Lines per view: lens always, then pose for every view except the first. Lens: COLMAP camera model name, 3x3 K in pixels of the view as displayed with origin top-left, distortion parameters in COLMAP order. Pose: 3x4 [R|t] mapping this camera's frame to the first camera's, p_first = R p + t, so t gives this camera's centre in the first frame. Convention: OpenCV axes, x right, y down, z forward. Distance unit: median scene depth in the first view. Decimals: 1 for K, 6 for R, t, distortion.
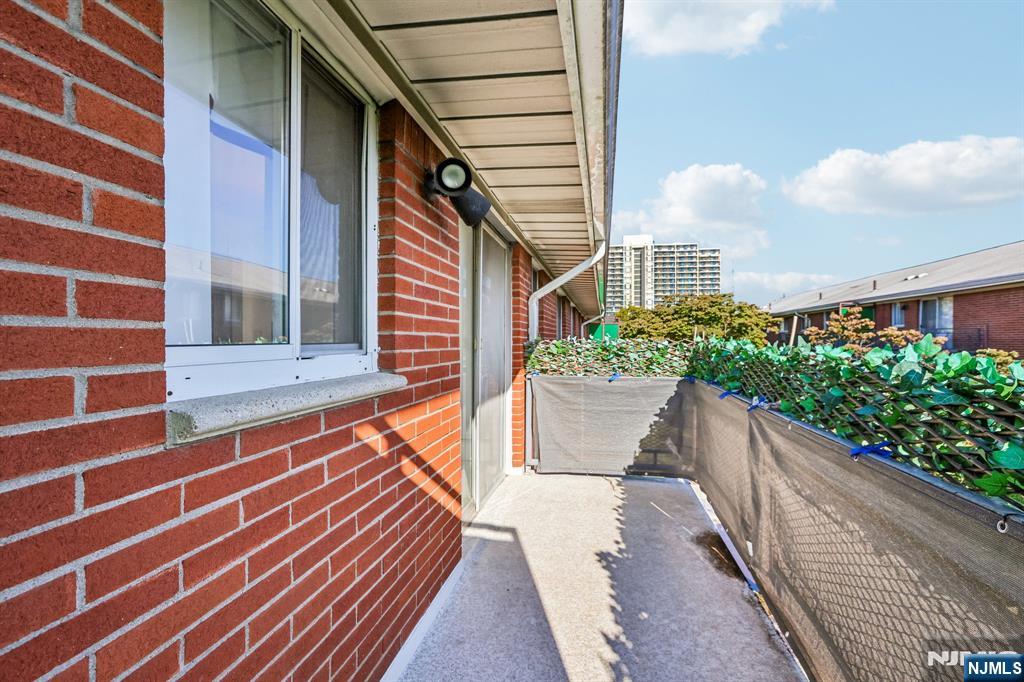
lens RADIAL K [[468.0, 0, 509.5], [0, 468.0, 346.4], [0, 0, 1]] dist [-0.066588, 0.033944]
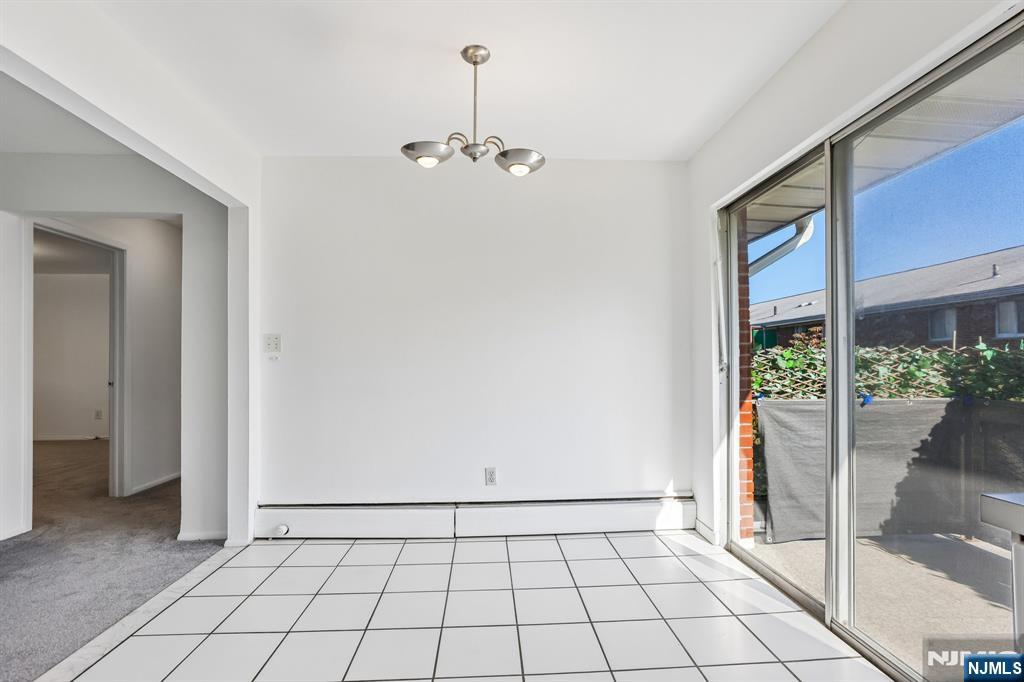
lens RADIAL K [[468.0, 0, 509.5], [0, 468.0, 346.4], [0, 0, 1]] dist [-0.066588, 0.033944]
pose [[0.966478, 0.009541, 0.256570, -0.499445], [0.002588, 0.998896, -0.046895, 0.014211], [-0.256735, 0.045987, 0.965387, 0.452530]]
